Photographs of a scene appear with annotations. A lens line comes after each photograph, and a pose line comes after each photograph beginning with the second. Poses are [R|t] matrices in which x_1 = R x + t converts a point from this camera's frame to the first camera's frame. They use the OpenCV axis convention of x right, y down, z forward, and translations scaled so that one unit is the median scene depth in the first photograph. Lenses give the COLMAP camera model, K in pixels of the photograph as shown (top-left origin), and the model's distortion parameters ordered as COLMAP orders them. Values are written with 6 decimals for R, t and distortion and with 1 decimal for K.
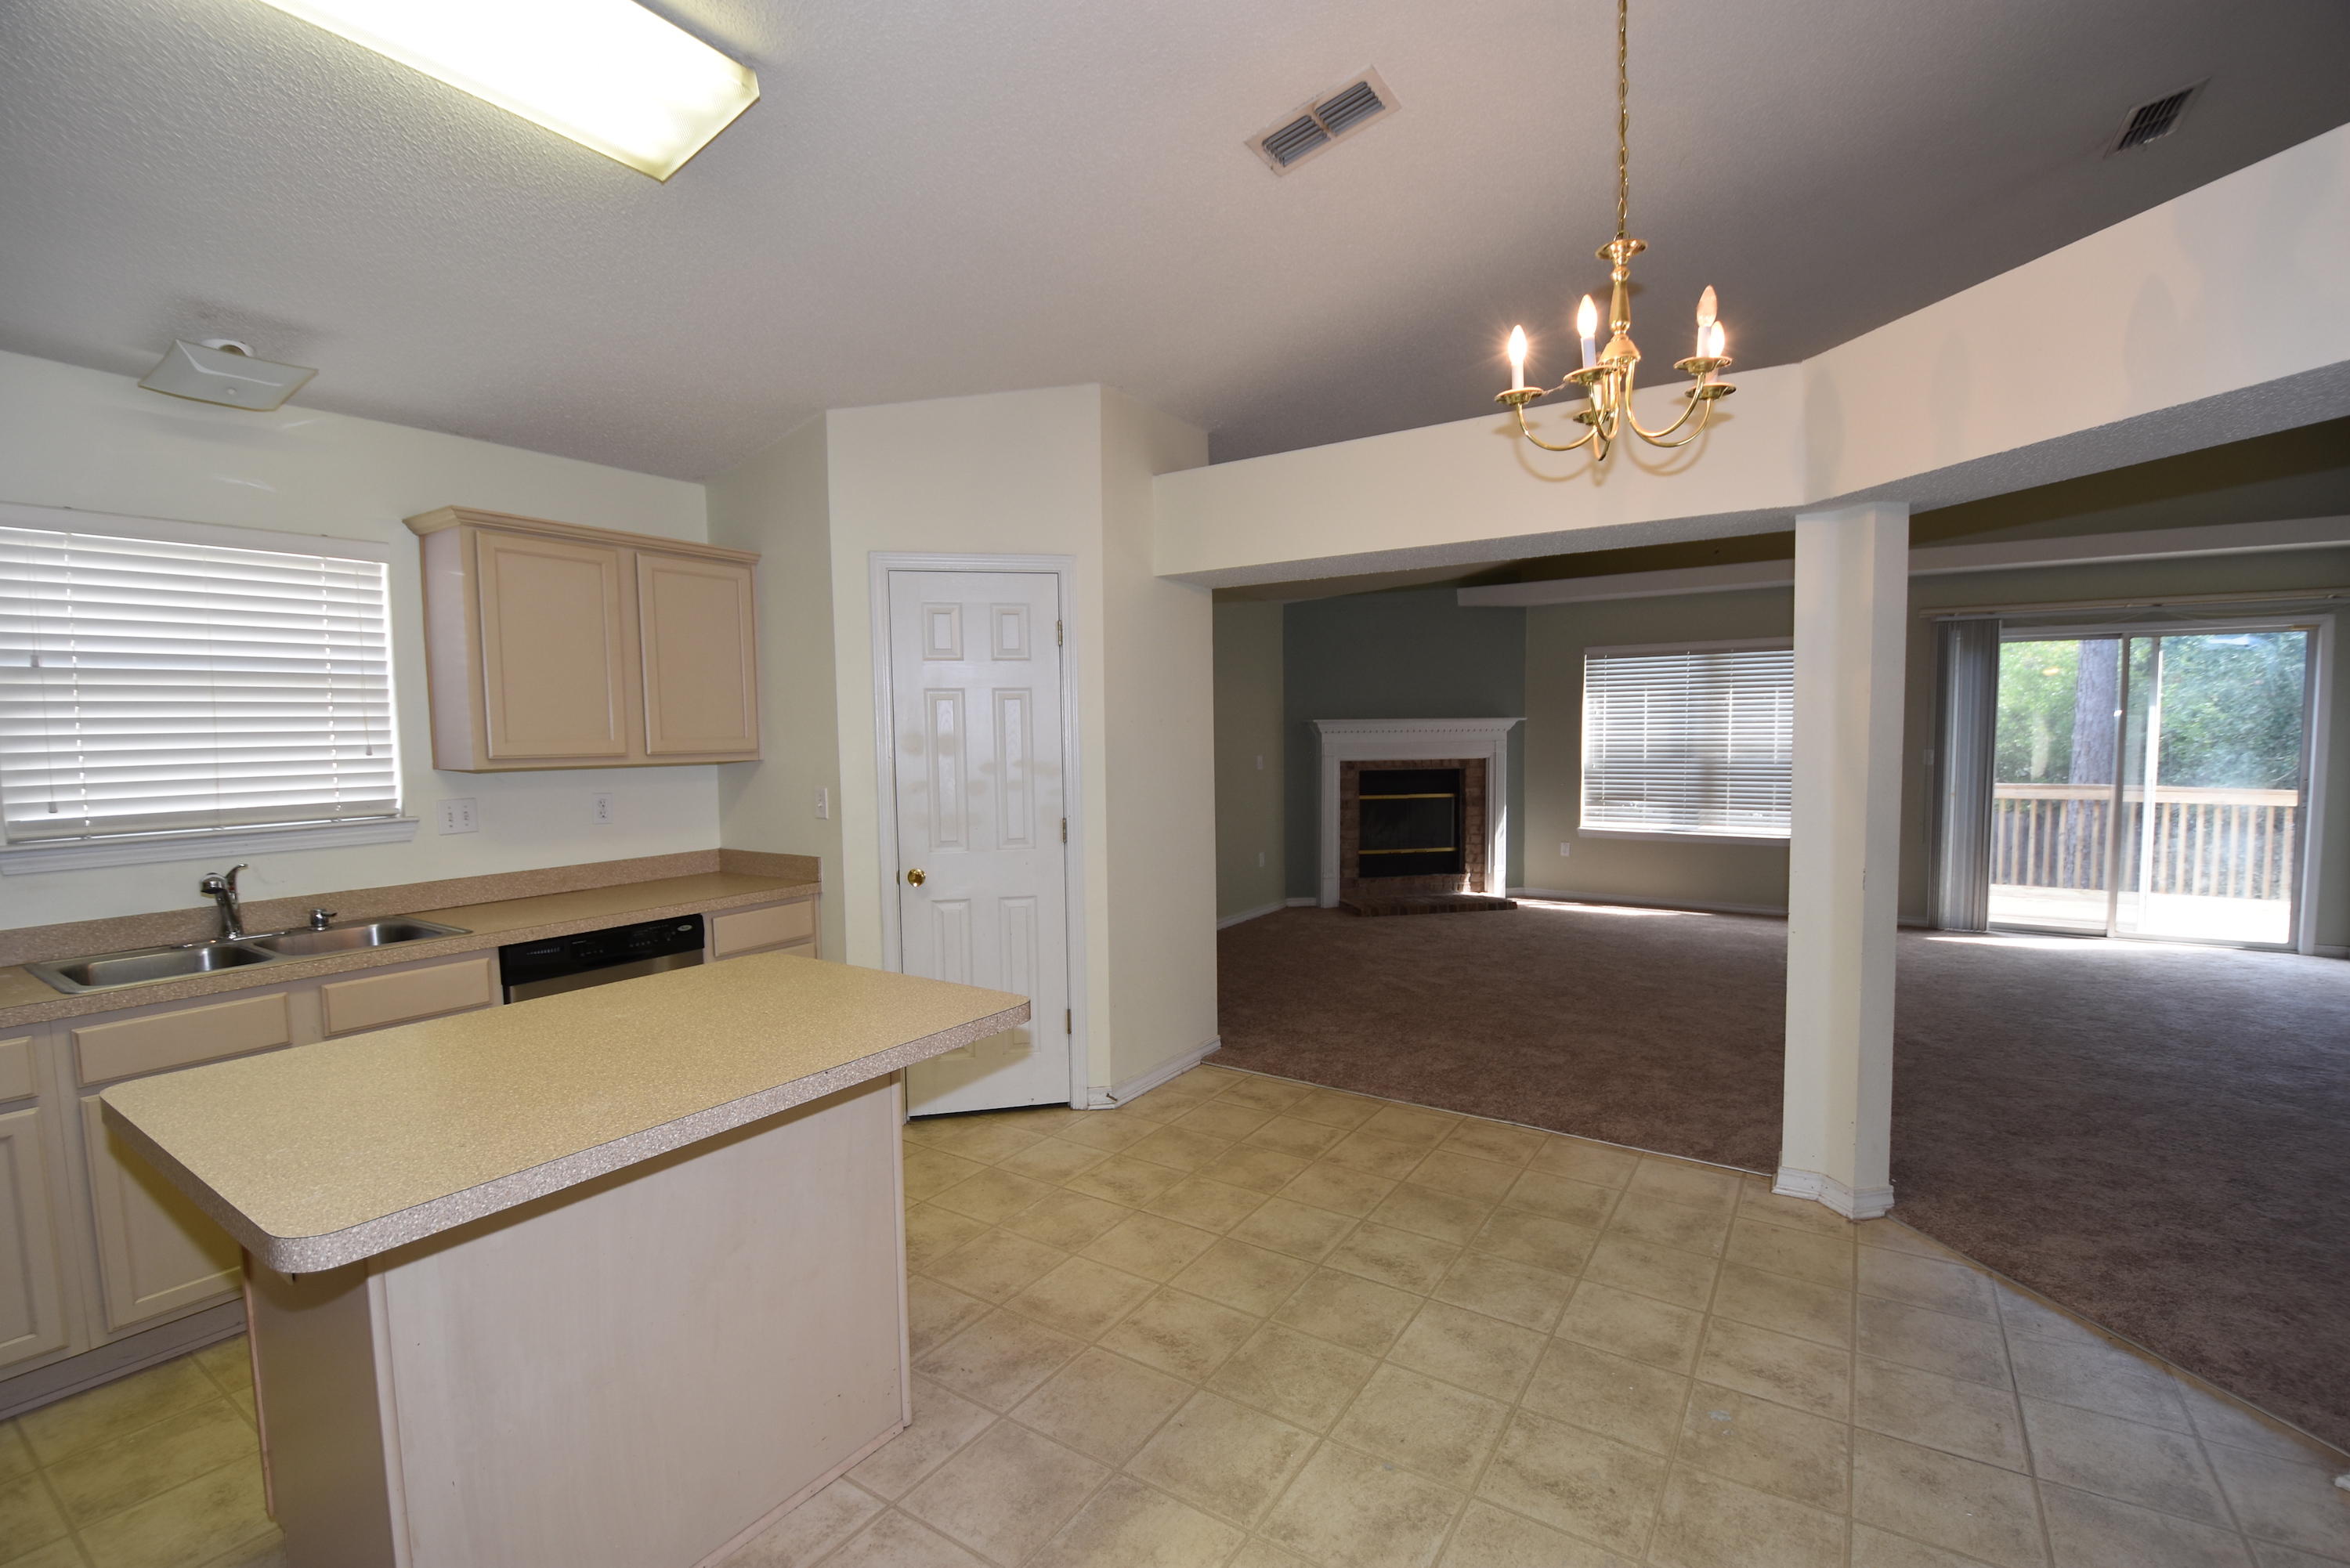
lens RADIAL K [[1023.7, 0, 1177.4], [0, 1023.7, 805.7], [0, 0, 1]] dist [0.020662, -0.025225]
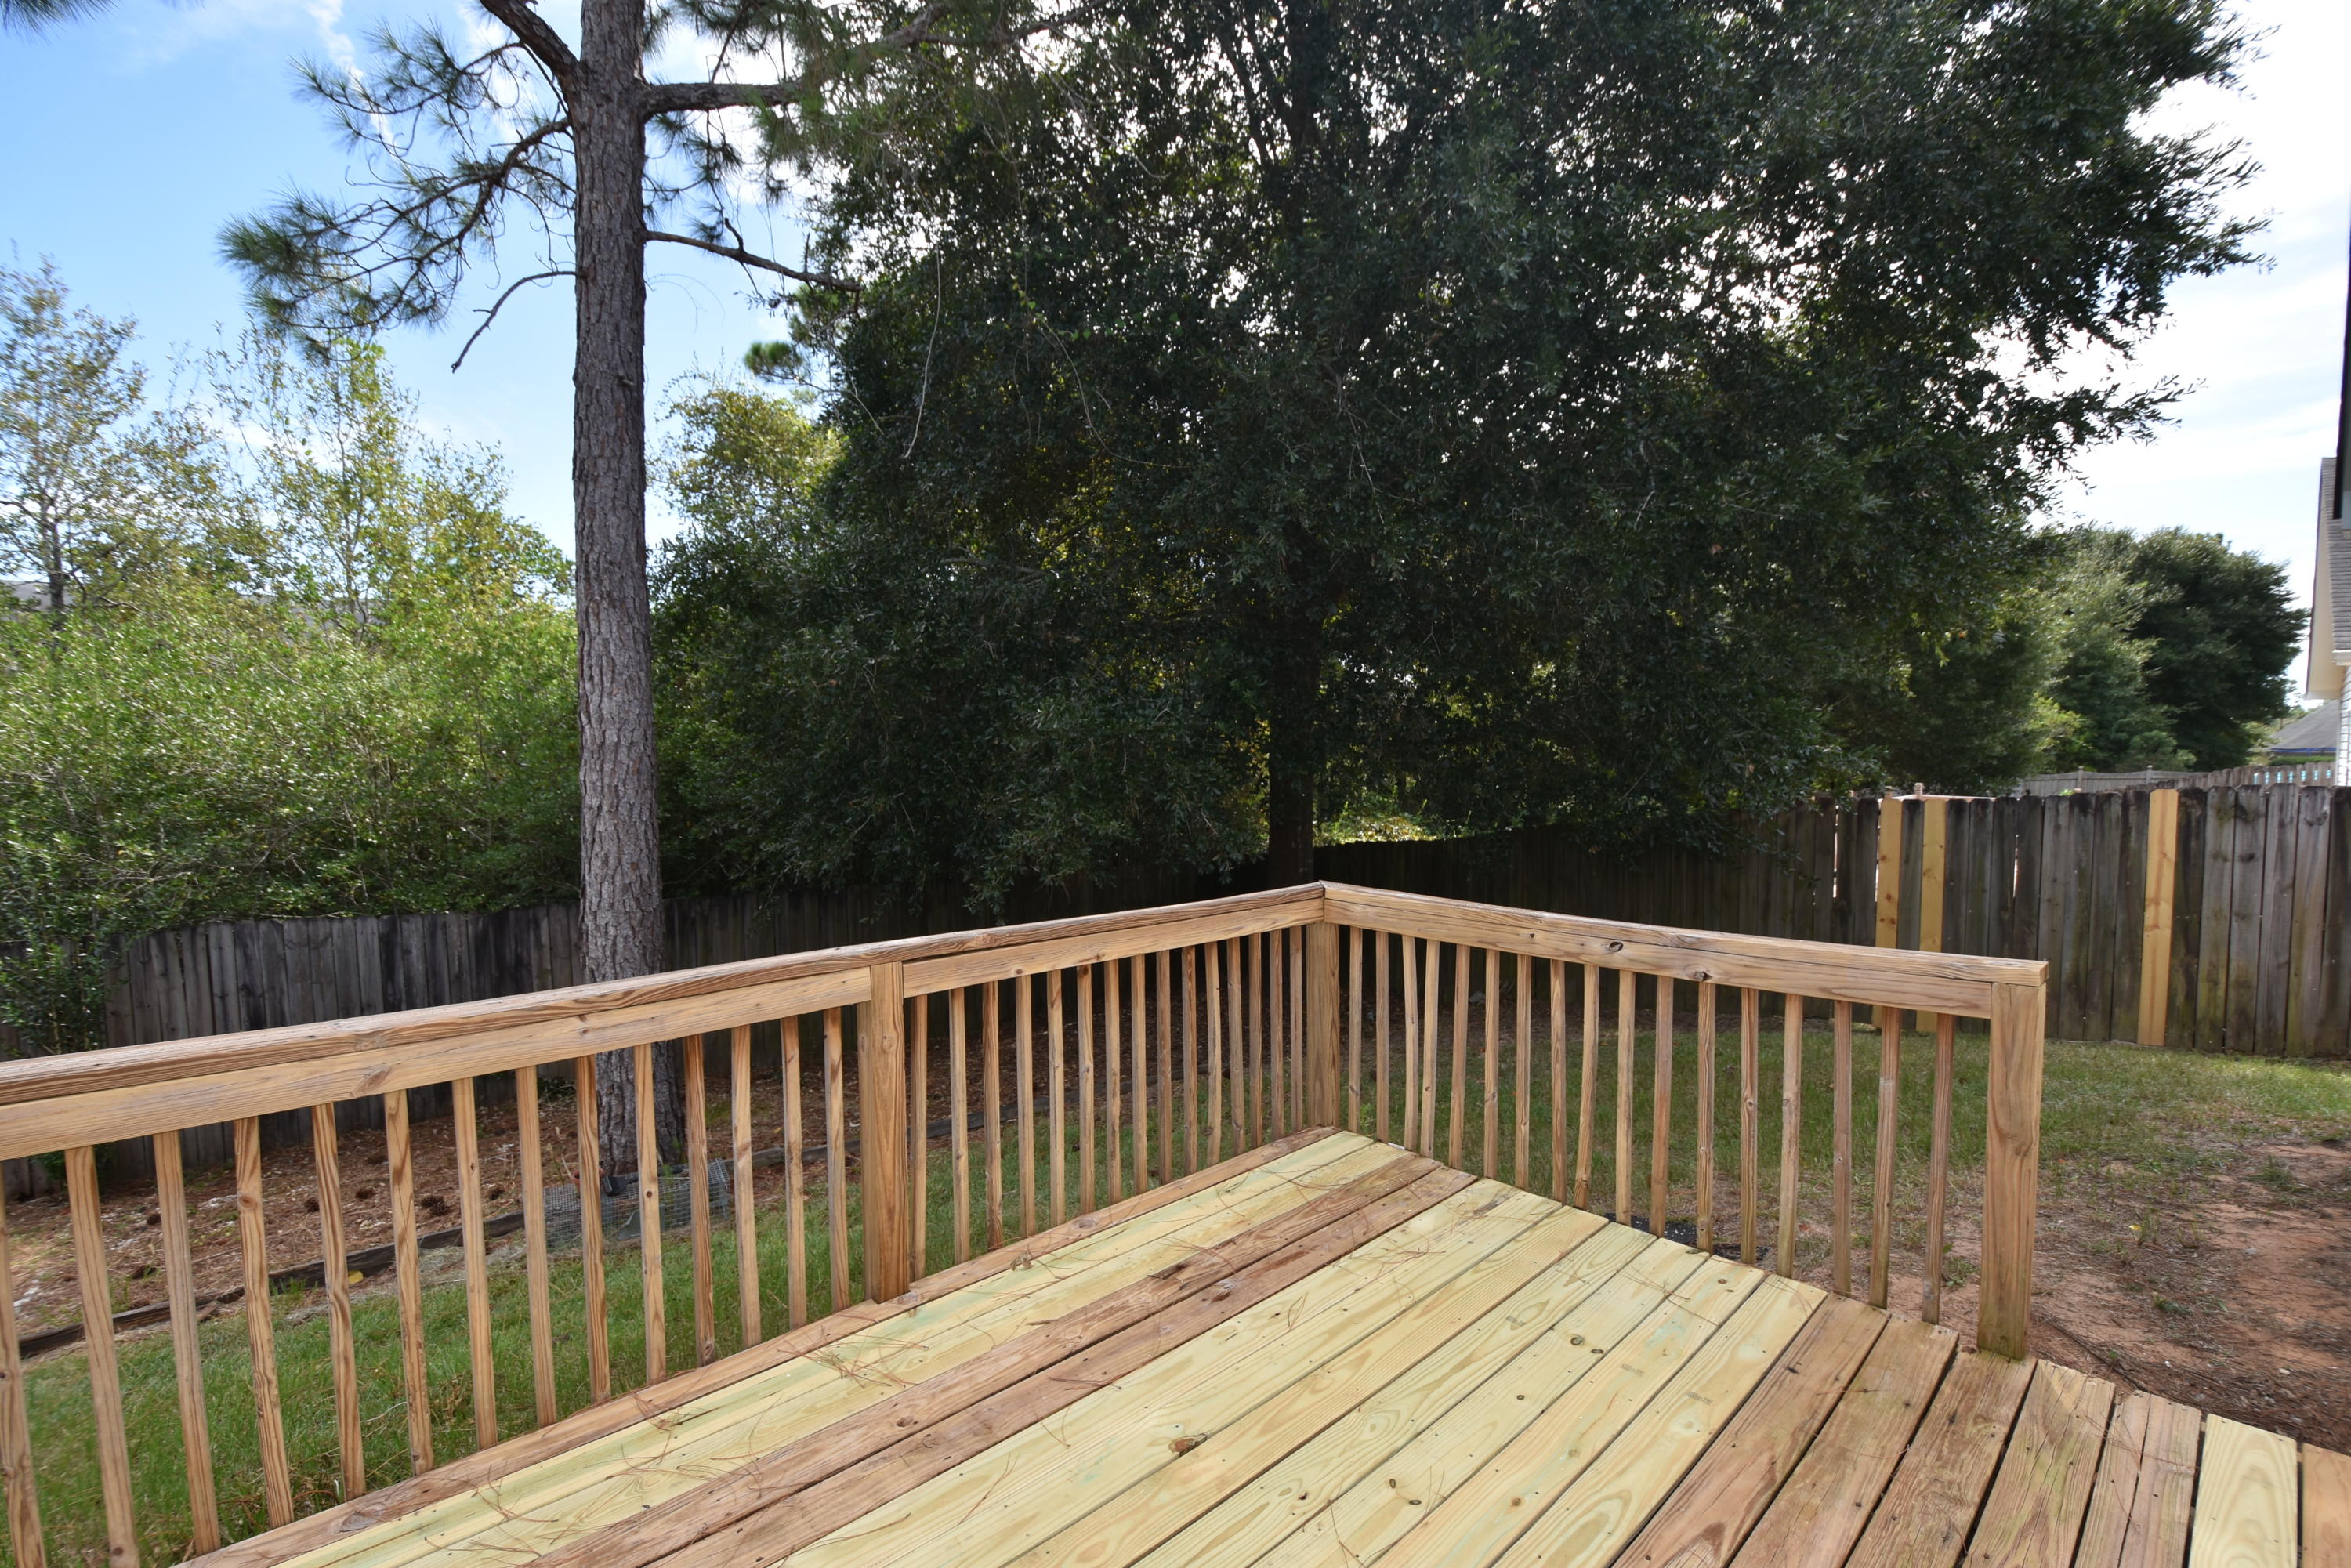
lens RADIAL K [[1024.2, 0, 1177.9], [0, 1024.2, 805.7], [0, 0, 1]] dist [0.020662, -0.025225]
pose [[0.244507, -0.047399, 0.968488, 0.909961], [0.076100, 0.996662, 0.029565, -0.088033], [-0.966657, 0.066473, 0.247298, 1.171260]]
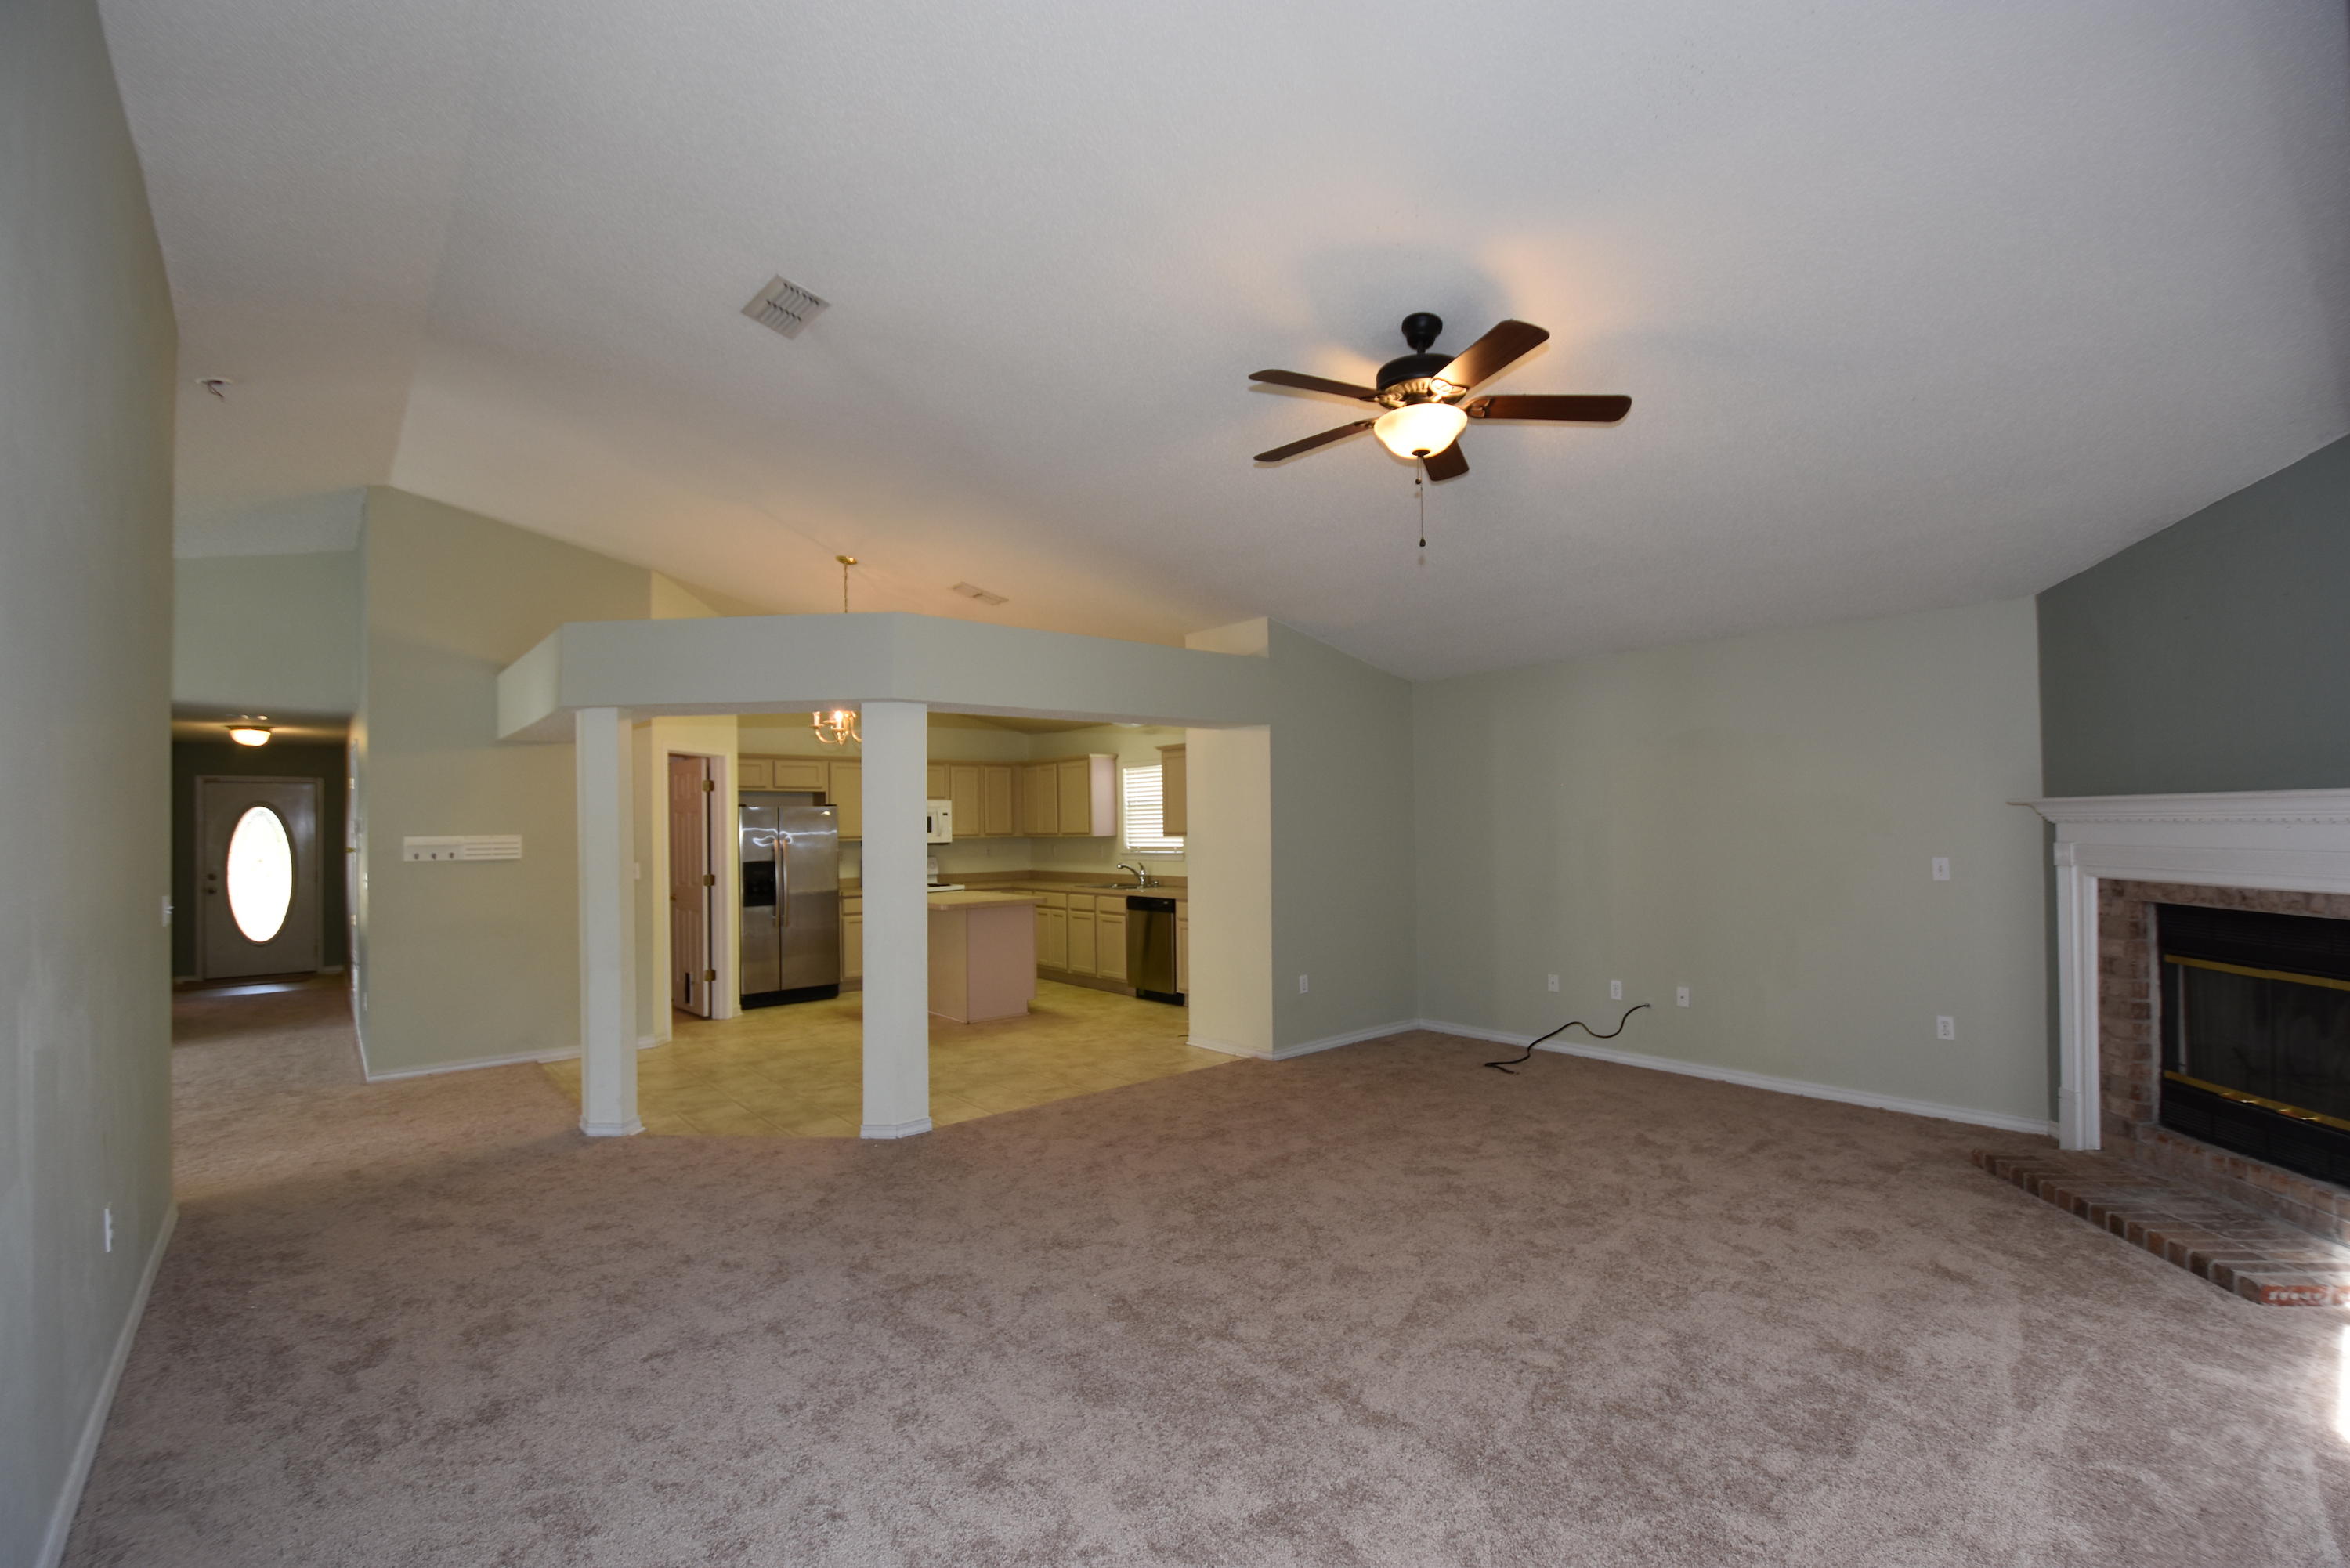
lens RADIAL K [[1023.7, 0, 1177.4], [0, 1023.7, 805.7], [0, 0, 1]] dist [0.020662, -0.025225]
pose [[-0.281536, 0.001166, -0.959550, 0.995278], [-0.050443, 0.998599, 0.016013, -0.082640], [0.958224, 0.052911, -0.281083, 0.902380]]
